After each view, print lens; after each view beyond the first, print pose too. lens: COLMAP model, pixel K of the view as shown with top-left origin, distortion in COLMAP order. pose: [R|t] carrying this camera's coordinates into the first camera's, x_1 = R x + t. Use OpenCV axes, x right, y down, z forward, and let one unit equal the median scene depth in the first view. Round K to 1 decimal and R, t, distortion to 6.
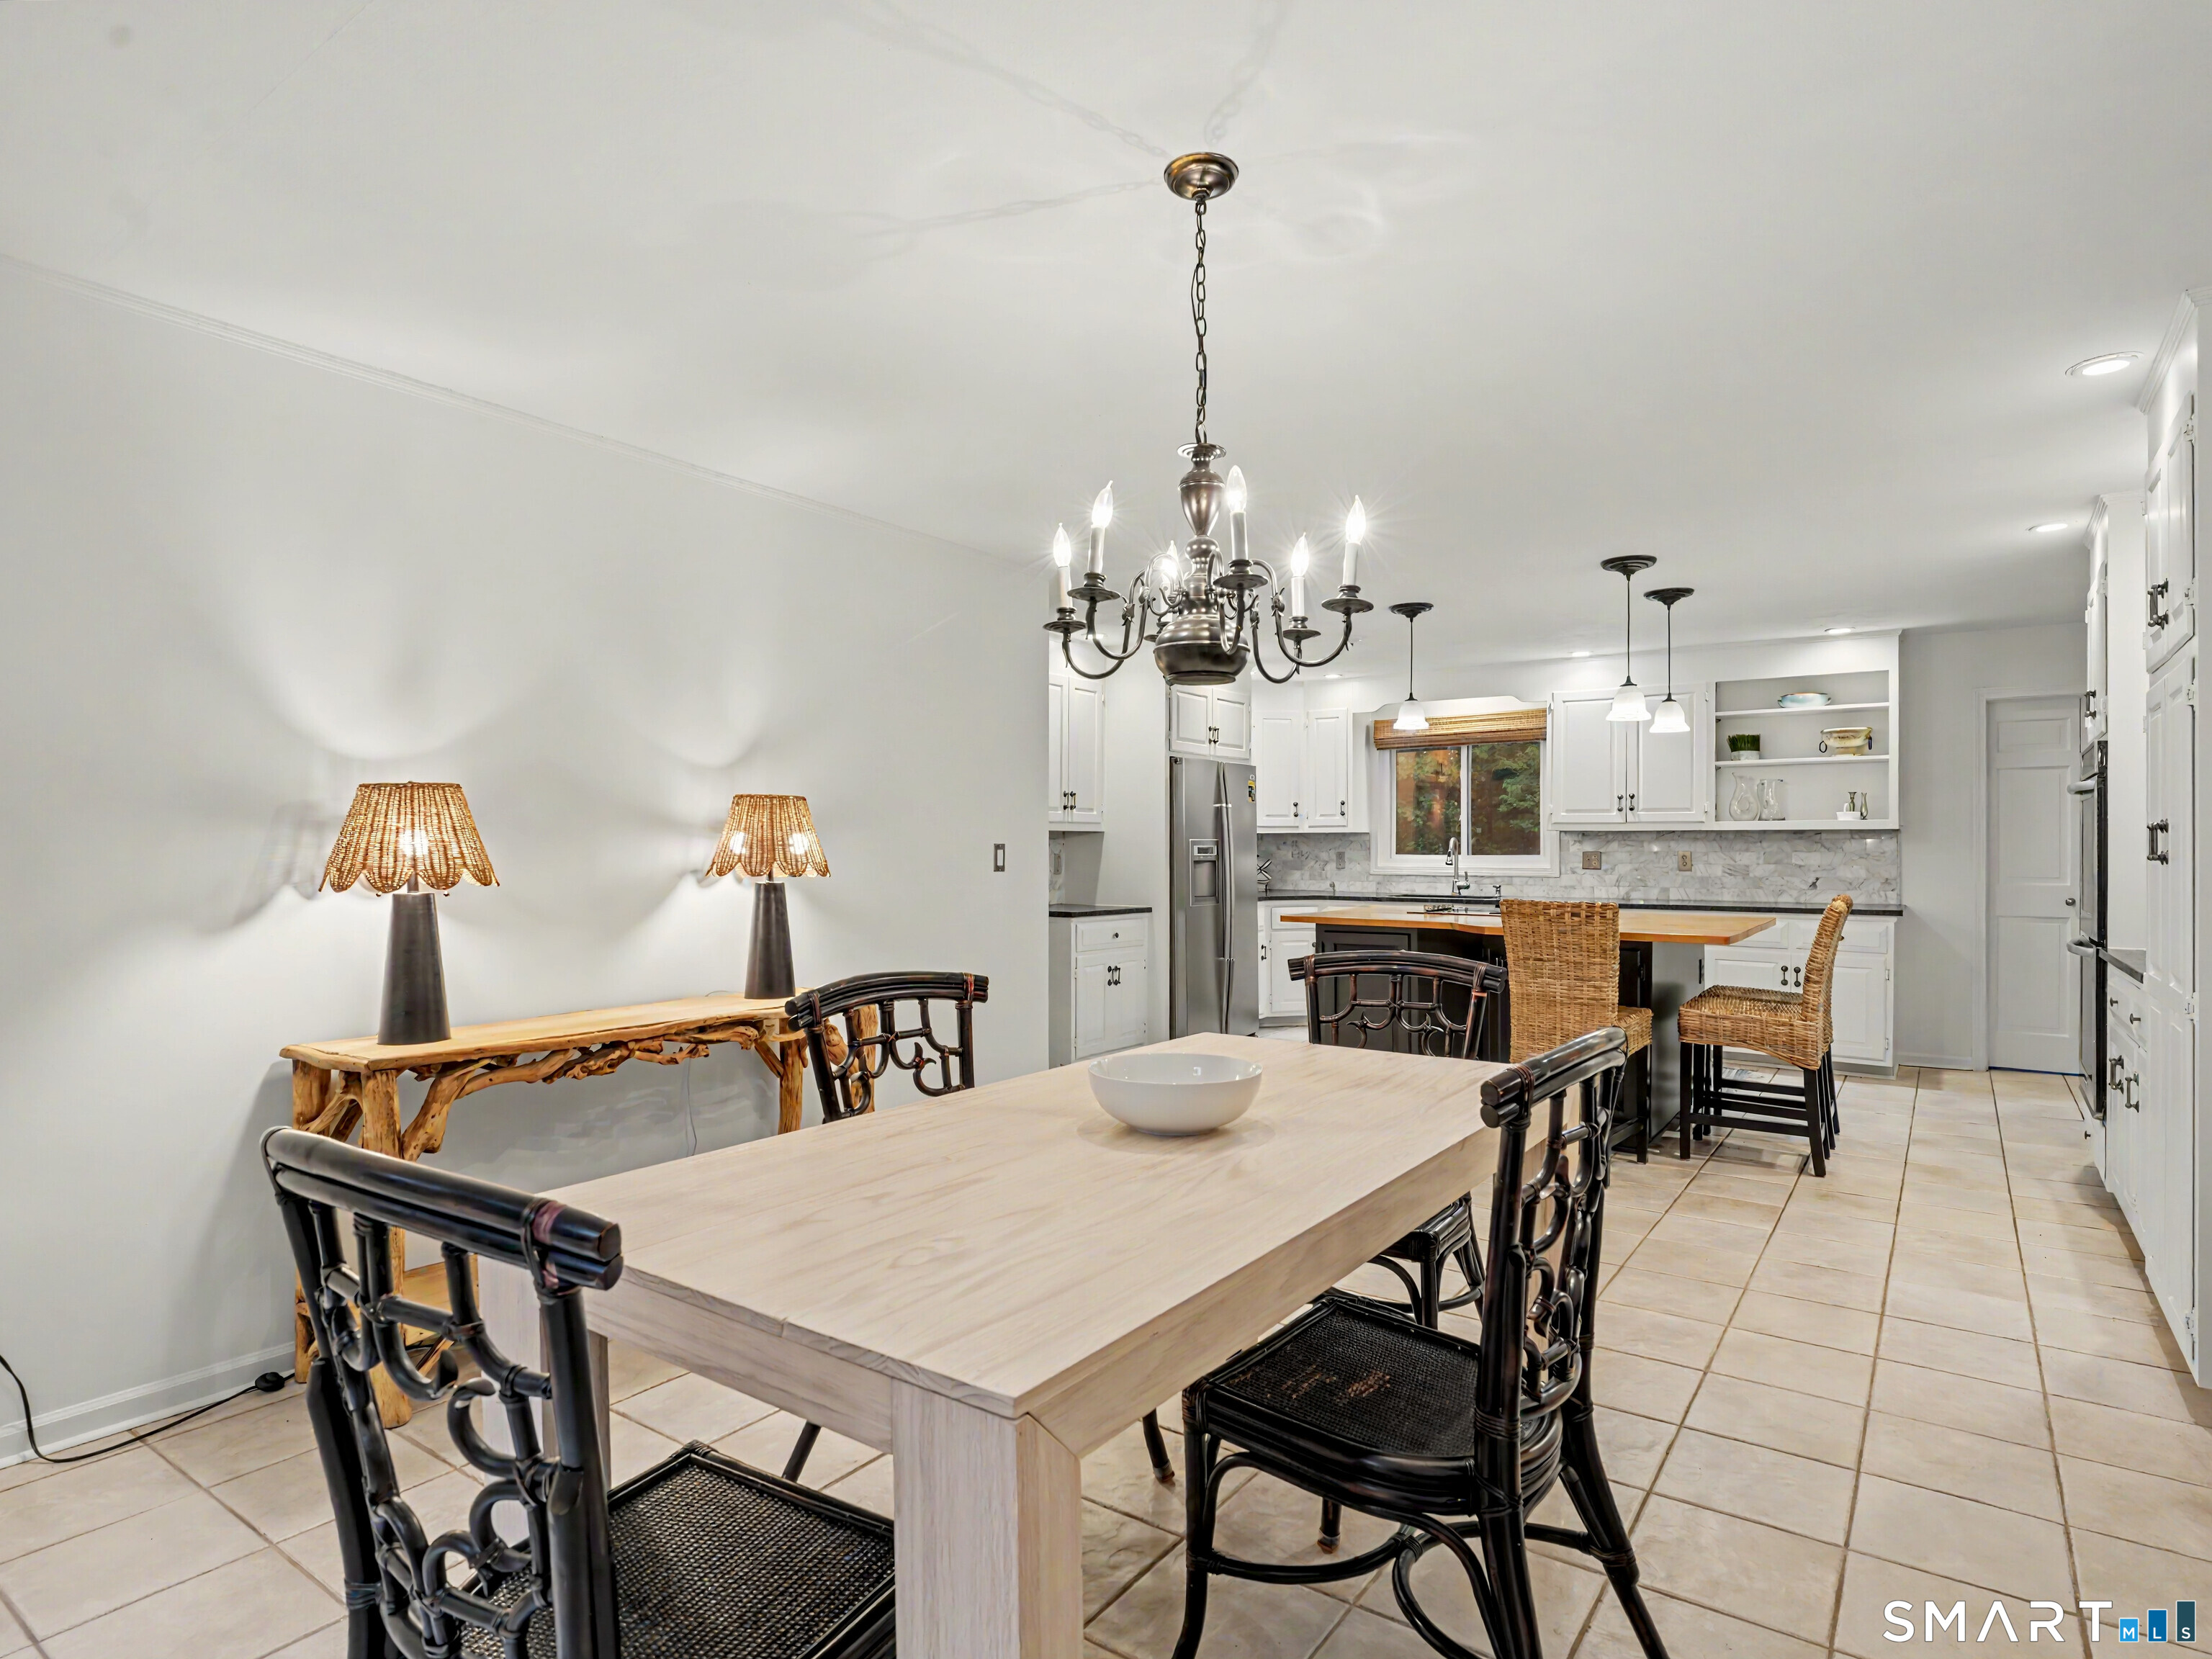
lens RADIAL K [[1201.4, 0, 1105.9], [0, 1201.4, 835.1], [0, 0, 1]] dist [-0.001514, -0.001120]
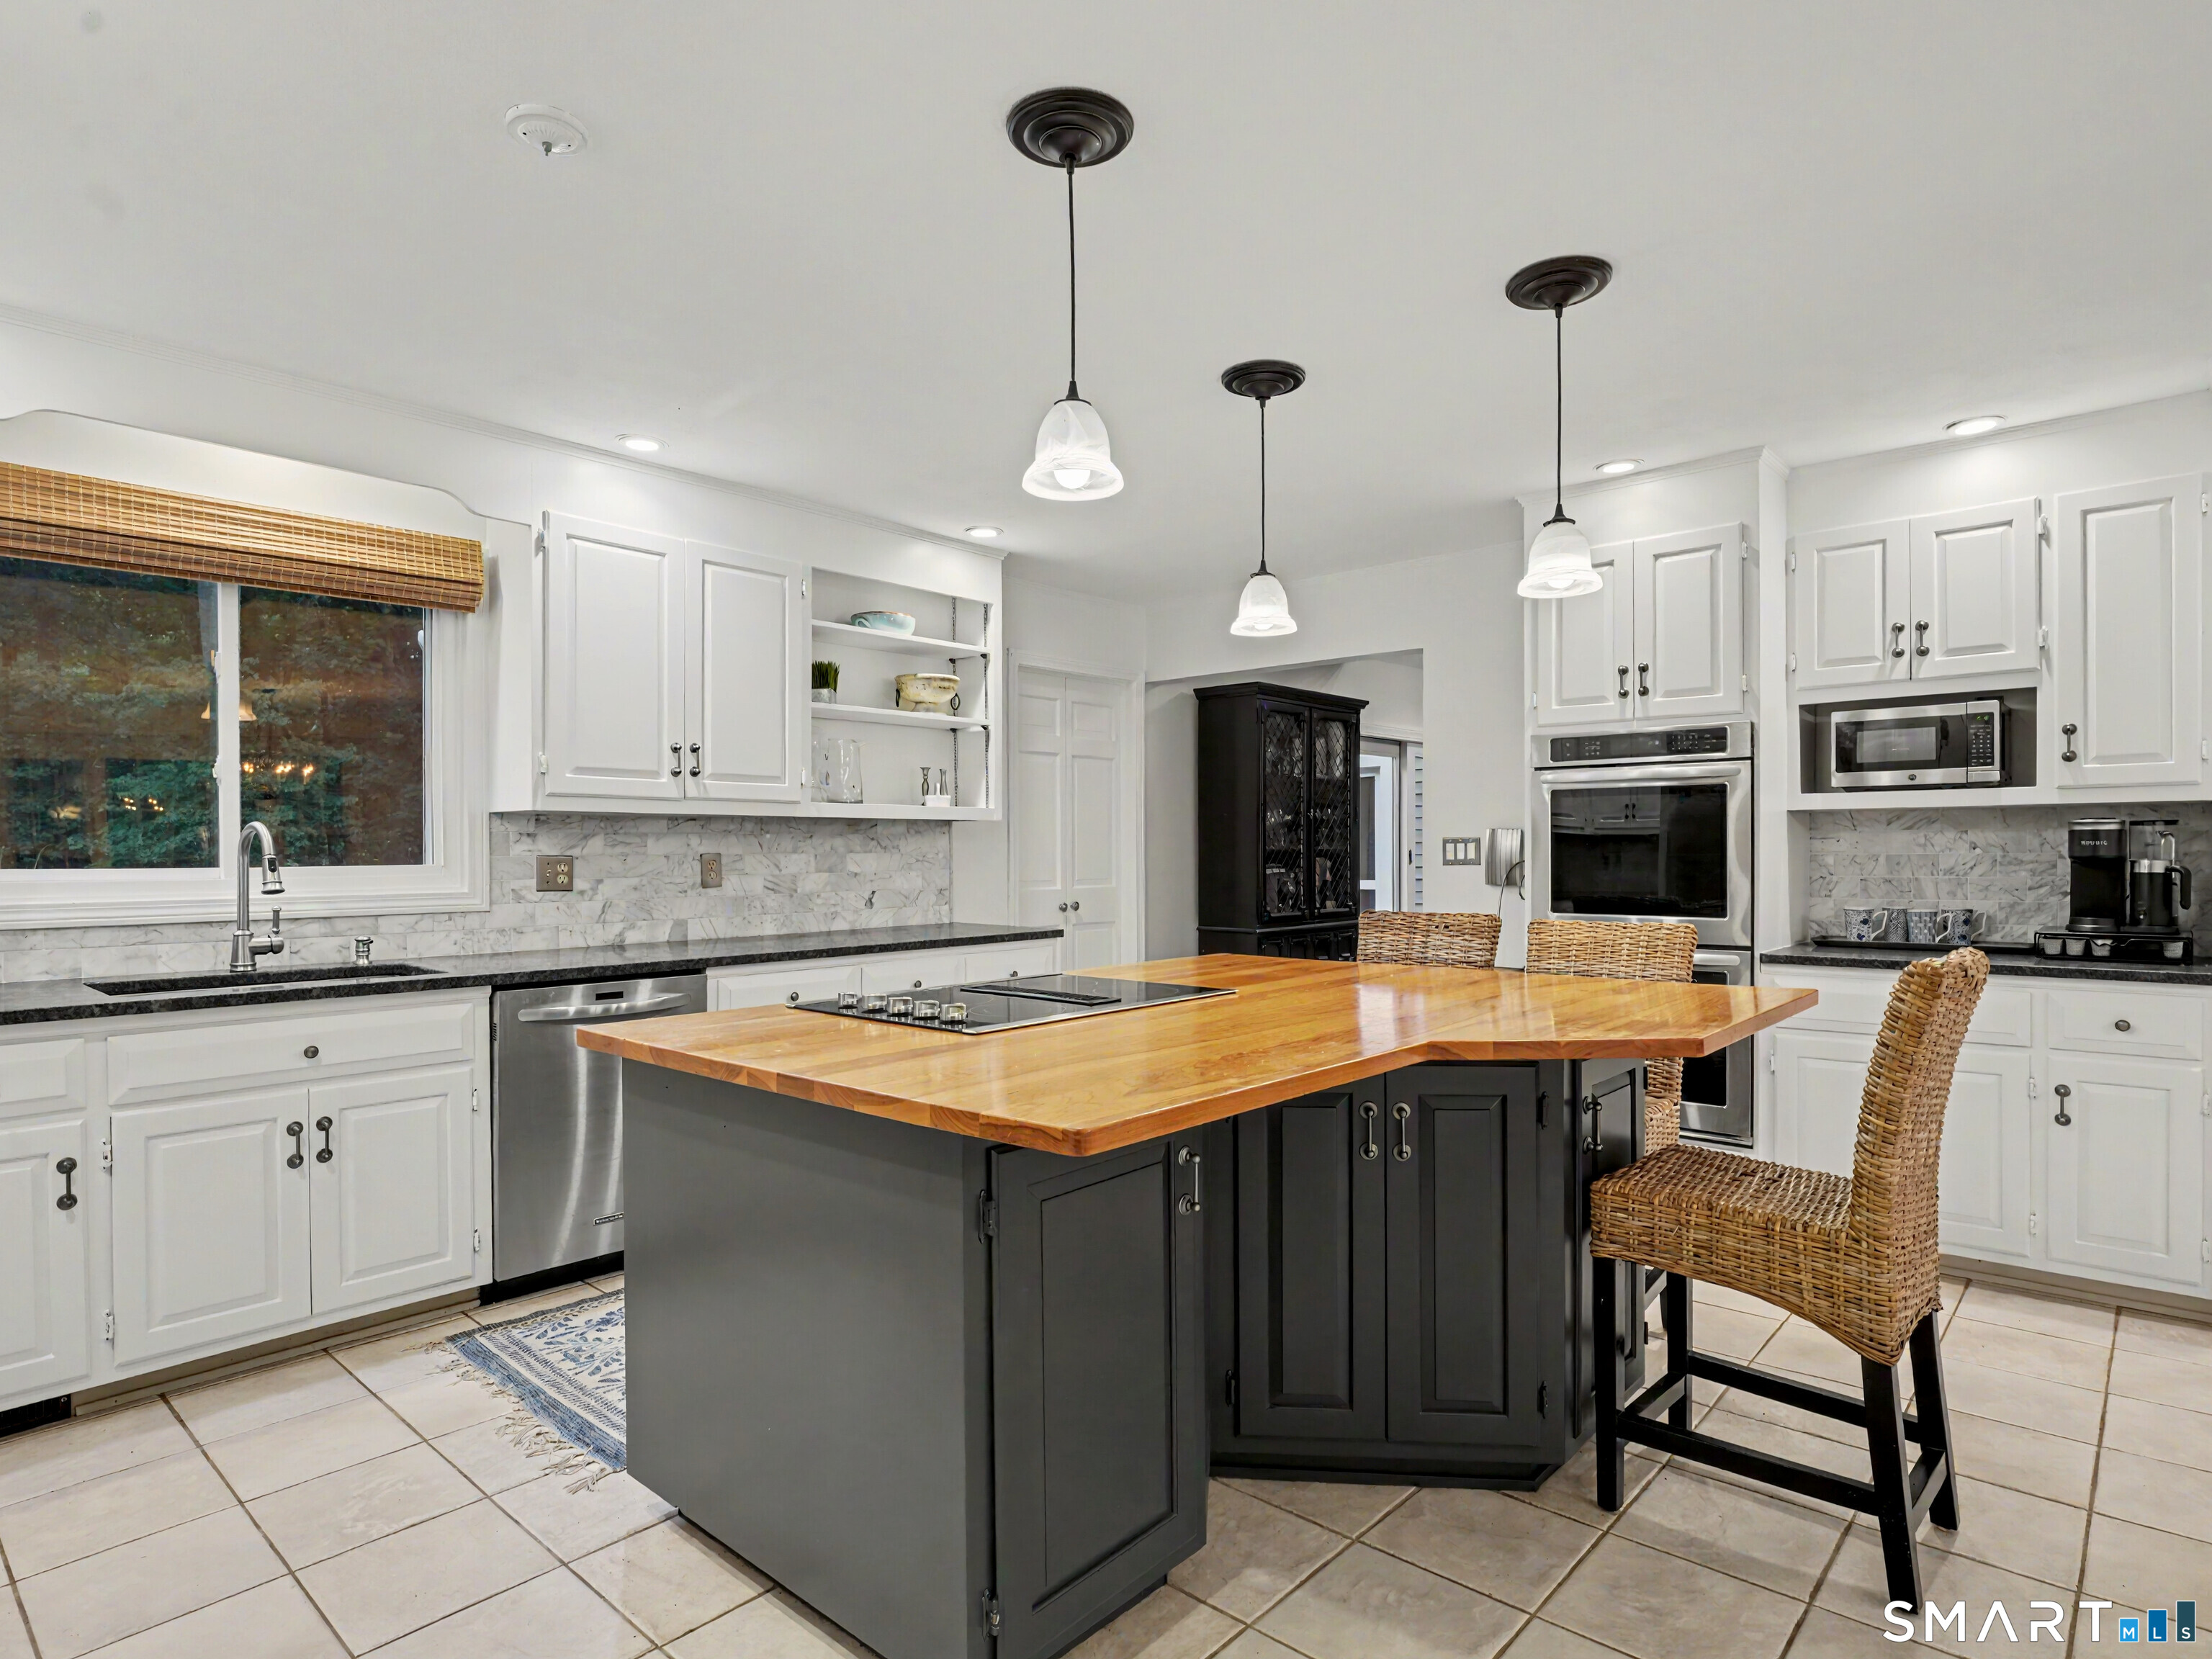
lens RADIAL K [[1201.4, 0, 1103.2], [0, 1201.4, 844.0], [0, 0, 1]] dist [-0.001514, -0.001120]
pose [[0.120645, 0.000374, 0.992696, -0.055791], [-0.010657, 0.999943, 0.000919, 0.006911], [-0.992639, -0.010690, 0.120642, 0.761182]]
